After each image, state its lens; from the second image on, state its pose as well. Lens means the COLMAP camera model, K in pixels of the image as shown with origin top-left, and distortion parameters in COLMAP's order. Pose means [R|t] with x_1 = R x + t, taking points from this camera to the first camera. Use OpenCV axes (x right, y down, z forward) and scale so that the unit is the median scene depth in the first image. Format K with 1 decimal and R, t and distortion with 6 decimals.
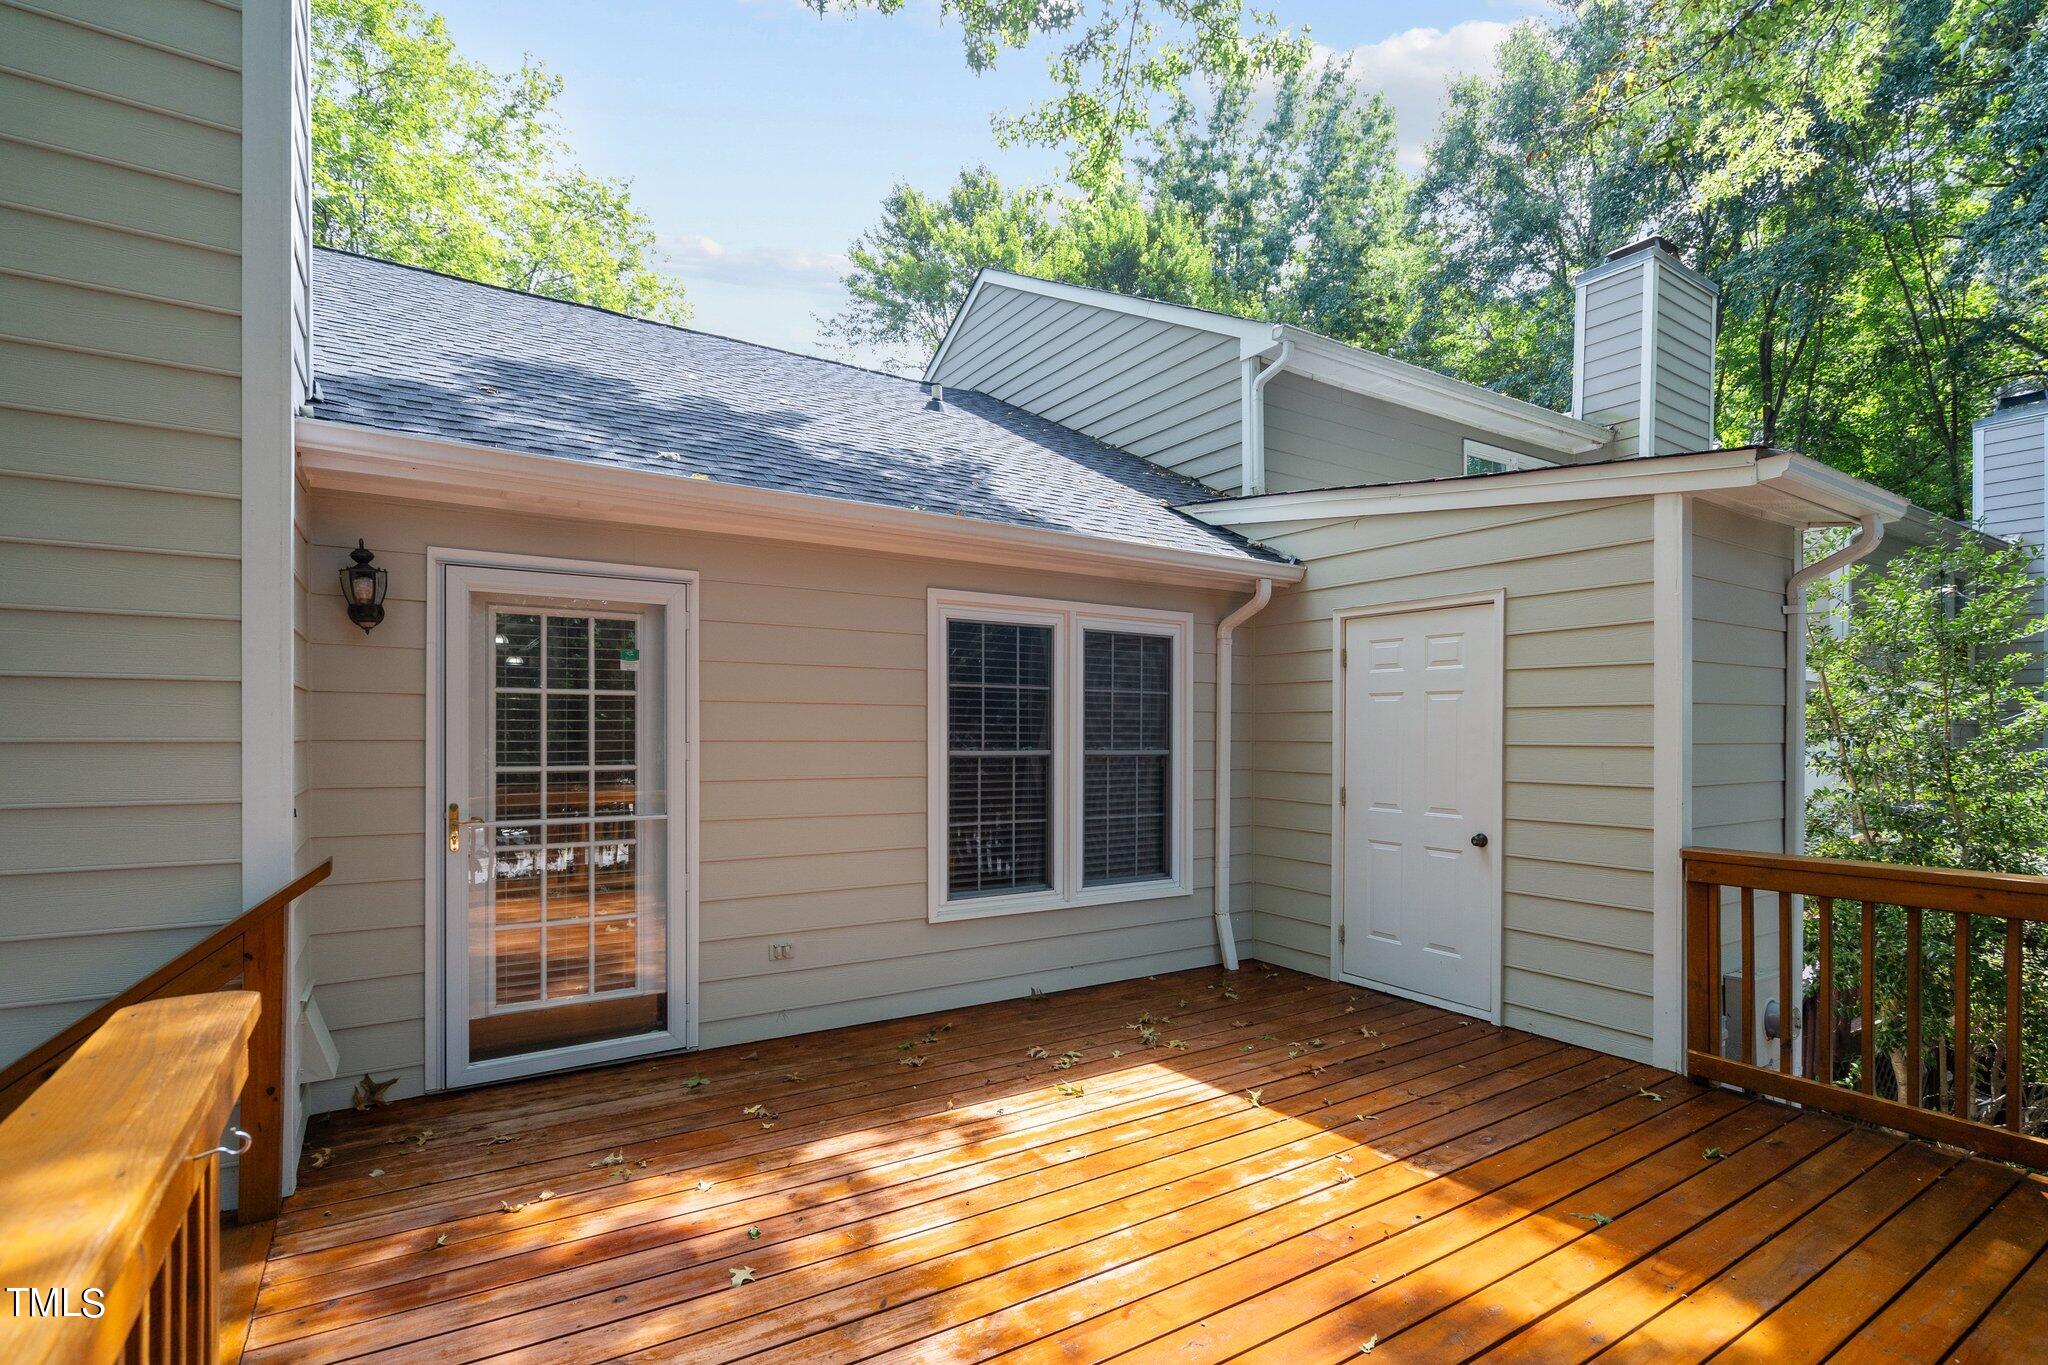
lens RADIAL K [[932.0, 0, 1000.0], [0, 932.0, 738.5], [0, 0, 1]] dist [-0.002274, 0.000079]
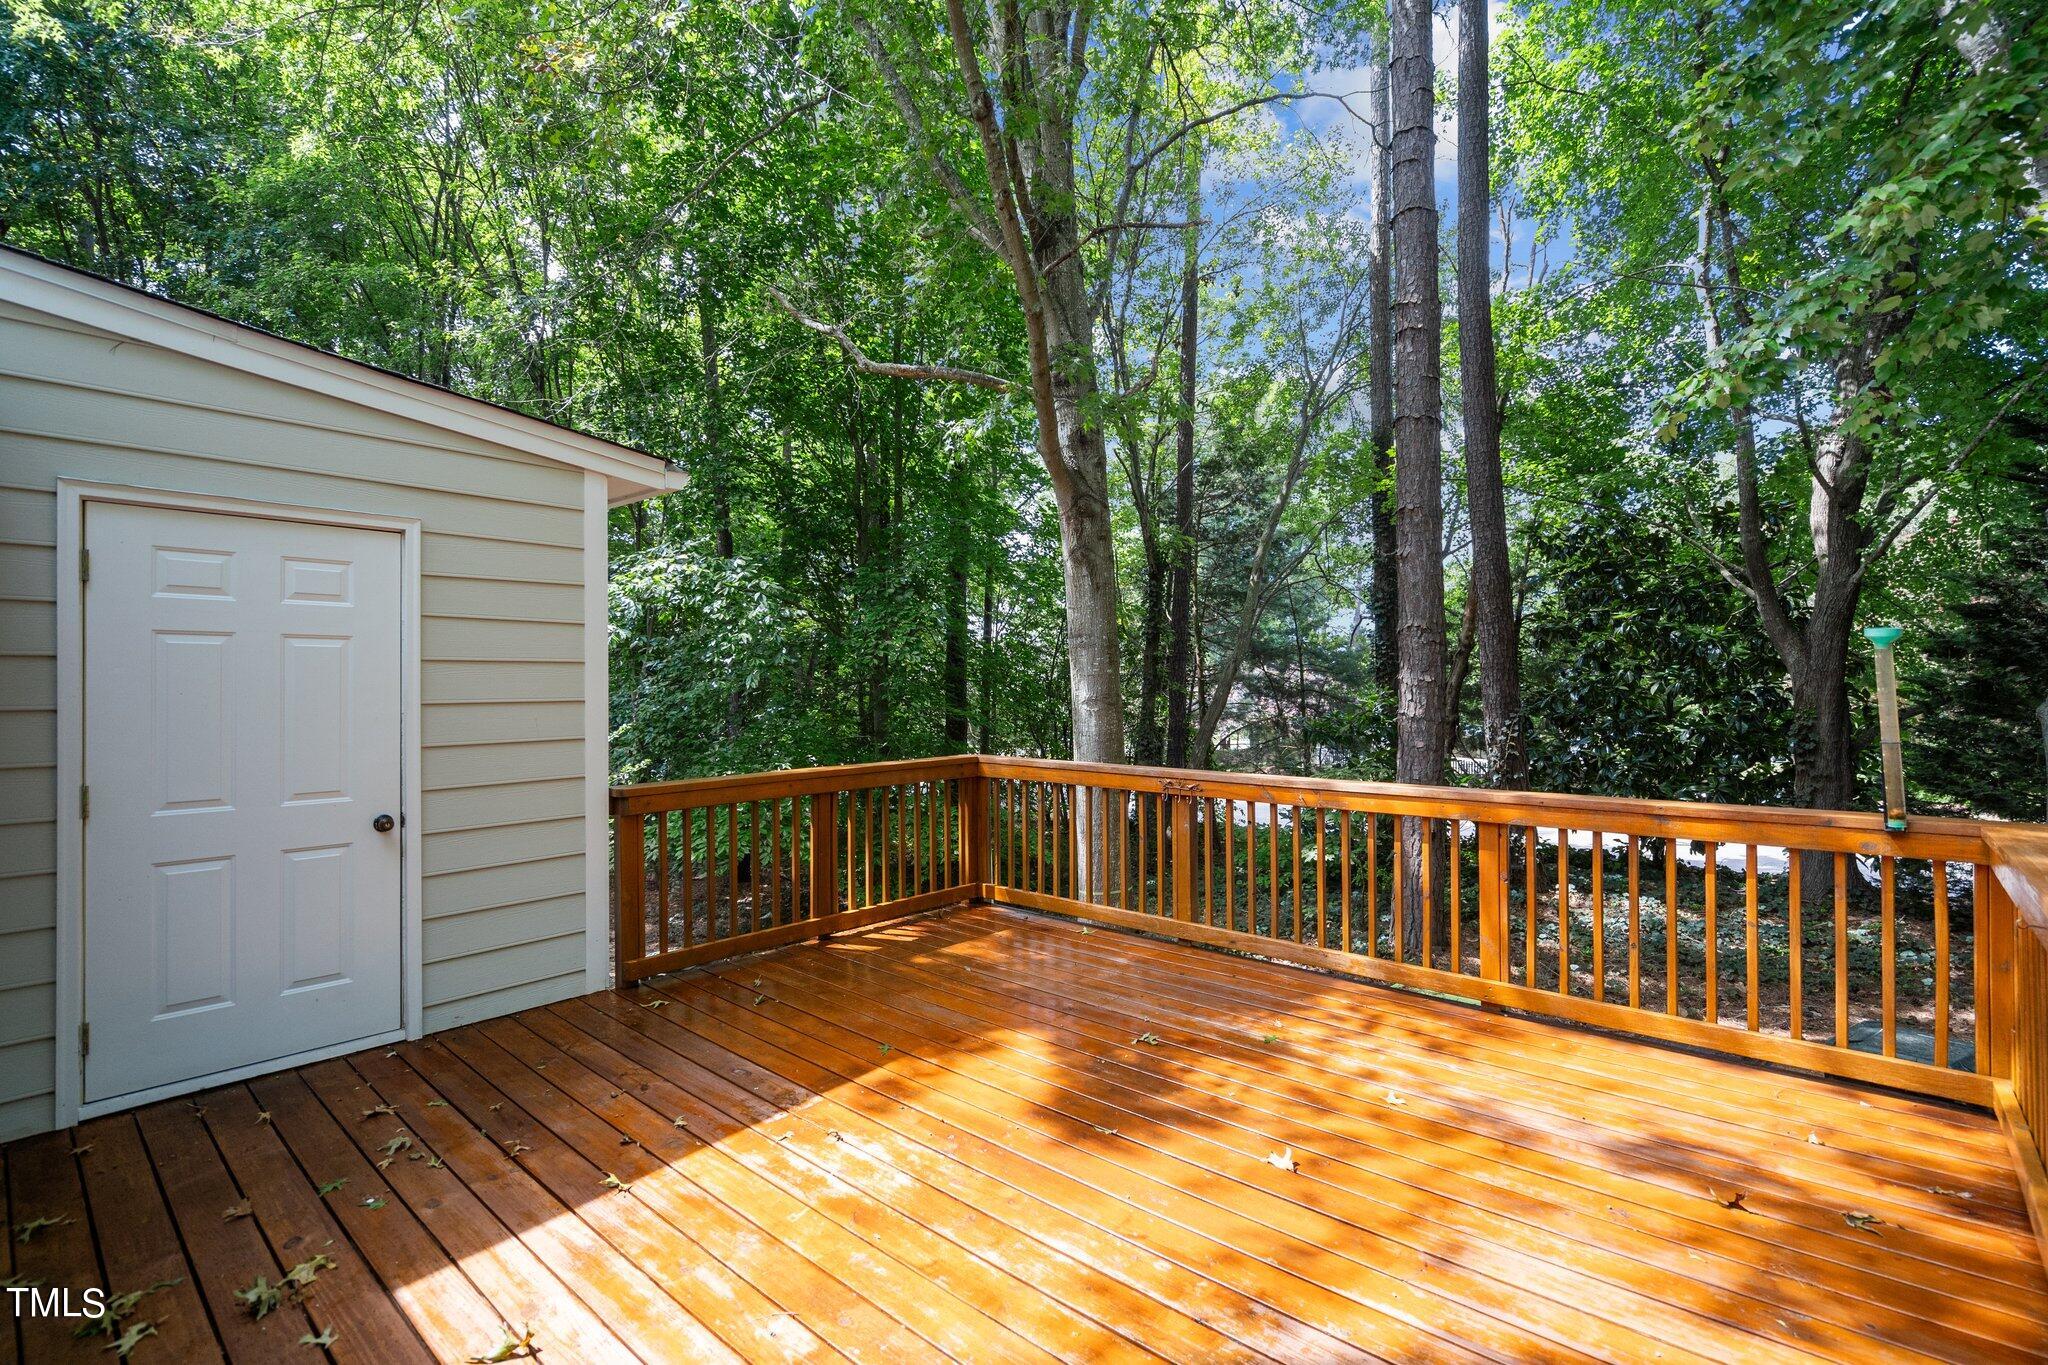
lens RADIAL K [[932.0, 0, 1023.0], [0, 932.0, 679.3], [0, 0, 1]] dist [-0.002274, 0.000079]
pose [[-0.281872, 0.001026, 0.959451, -0.484359], [0.013758, 0.999901, 0.002973, -0.012090], [-0.959353, 0.014038, -0.281858, 0.813633]]
